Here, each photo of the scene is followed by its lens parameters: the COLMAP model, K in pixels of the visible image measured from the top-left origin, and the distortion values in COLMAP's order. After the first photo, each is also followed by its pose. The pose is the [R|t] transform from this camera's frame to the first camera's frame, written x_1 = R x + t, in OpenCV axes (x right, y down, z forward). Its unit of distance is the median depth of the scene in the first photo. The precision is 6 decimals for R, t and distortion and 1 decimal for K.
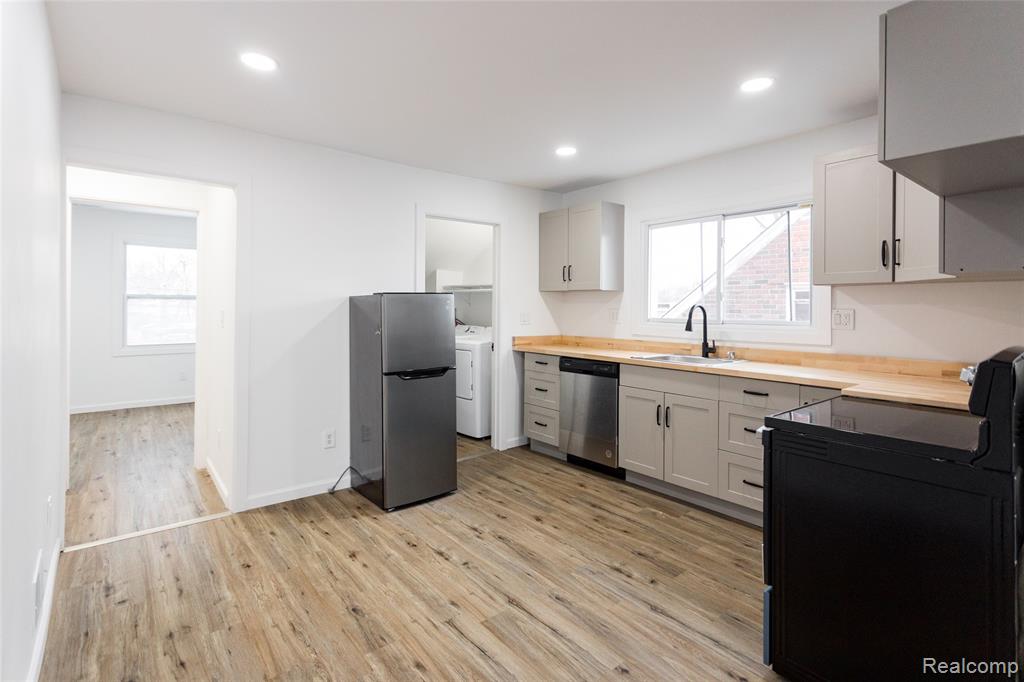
lens RADIAL K [[495.0, 0, 510.1], [0, 495.0, 307.2], [0, 0, 1]] dist [0.001707, 0.000987]
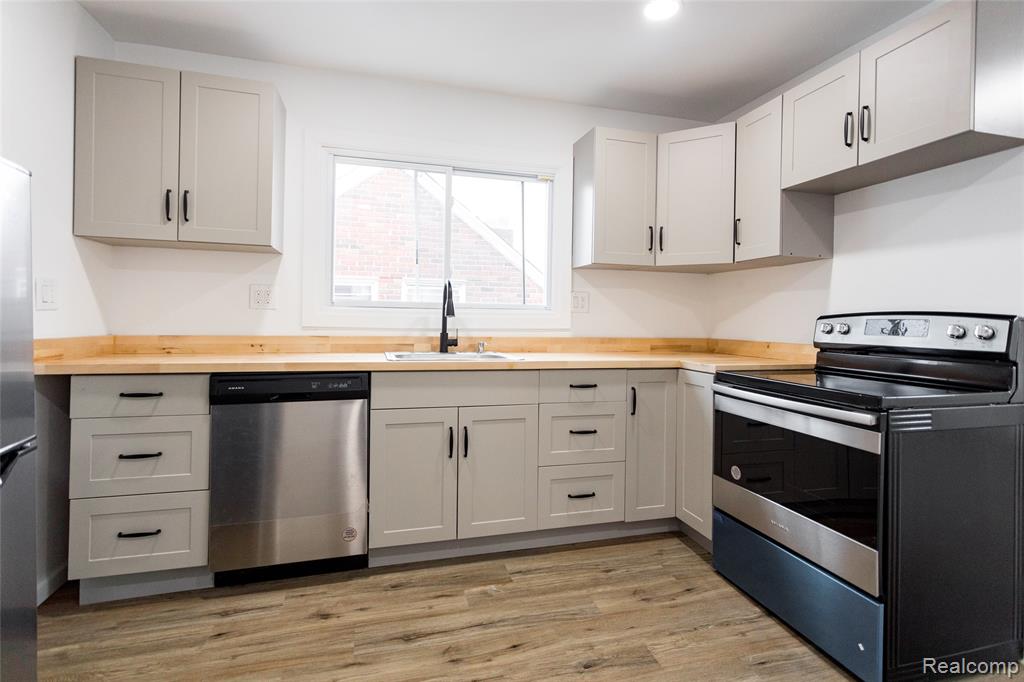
lens RADIAL K [[495.0, 0, 524.9], [0, 495.0, 319.2], [0, 0, 1]] dist [0.001707, 0.000987]
pose [[0.394527, -0.003480, 0.918878, -0.252770], [-0.011644, 0.999894, 0.008786, 0.045269], [-0.918811, -0.014166, 0.394444, 0.626944]]
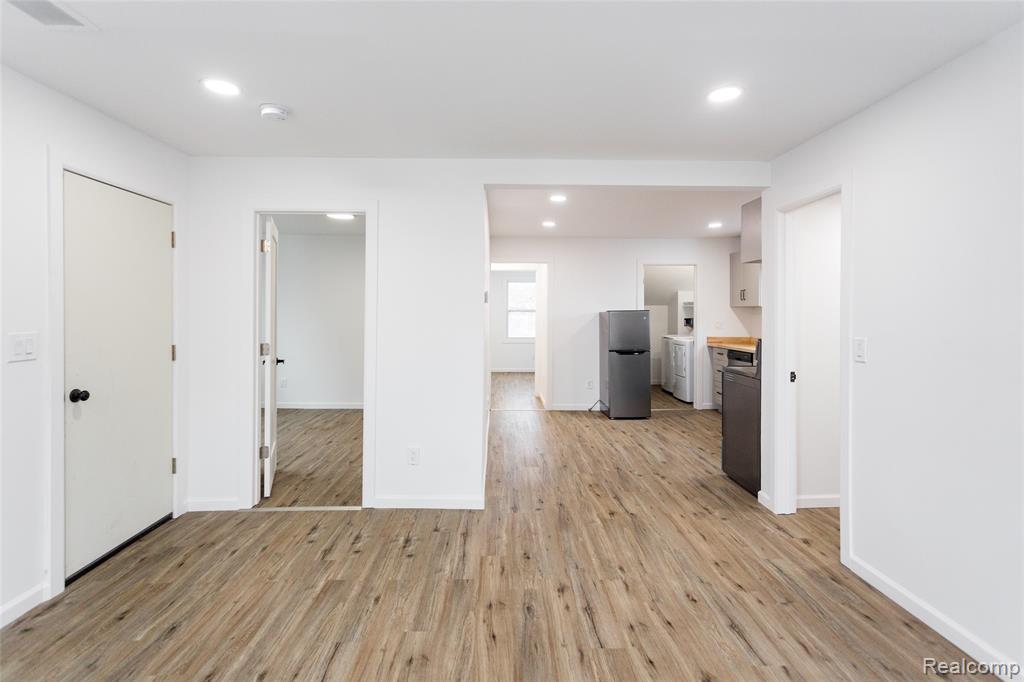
lens RADIAL K [[495.0, 0, 505.3], [0, 495.0, 310.6], [0, 0, 1]] dist [0.001707, 0.000987]
pose [[0.788051, -0.006080, -0.615580, 0.596854], [0.000016, 0.999951, -0.009855, -0.009186], [0.615610, 0.007756, 0.788013, -0.778368]]
